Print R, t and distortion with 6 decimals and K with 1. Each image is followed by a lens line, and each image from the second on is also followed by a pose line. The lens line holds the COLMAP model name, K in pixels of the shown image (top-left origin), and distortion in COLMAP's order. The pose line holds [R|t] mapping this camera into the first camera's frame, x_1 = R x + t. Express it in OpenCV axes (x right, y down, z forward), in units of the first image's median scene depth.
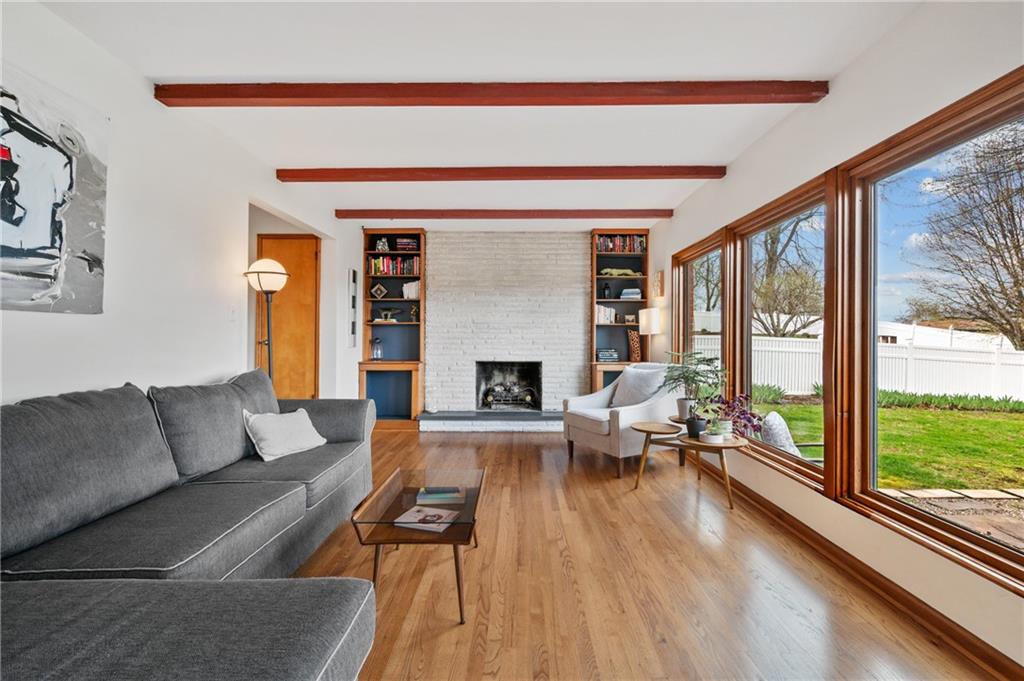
lens RADIAL K [[439.9, 0, 513.8], [0, 439.9, 340.9], [0, 0, 1]] dist [0.000144, 0.000051]
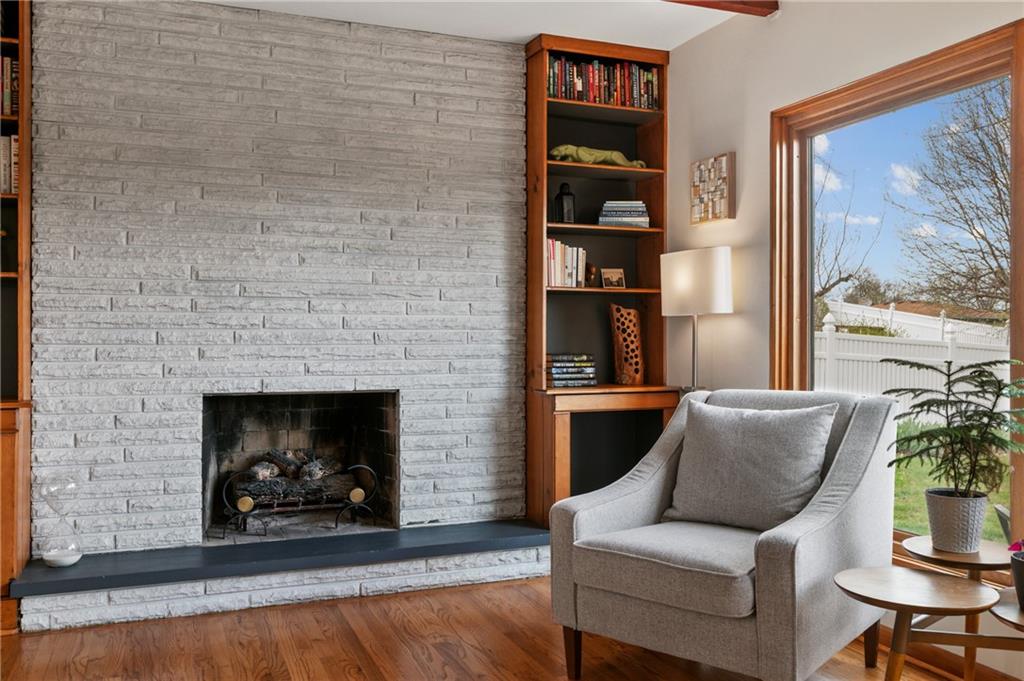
lens RADIAL K [[900.2, 0, 511.4], [0, 900.2, 340.2], [0, 0, 1]] dist [0.004453, -0.008001]
pose [[0.926482, -0.004520, 0.376312, -0.127872], [0.003822, 0.999989, 0.002599, 0.004063], [-0.376320, -0.000970, 0.926489, 0.286243]]
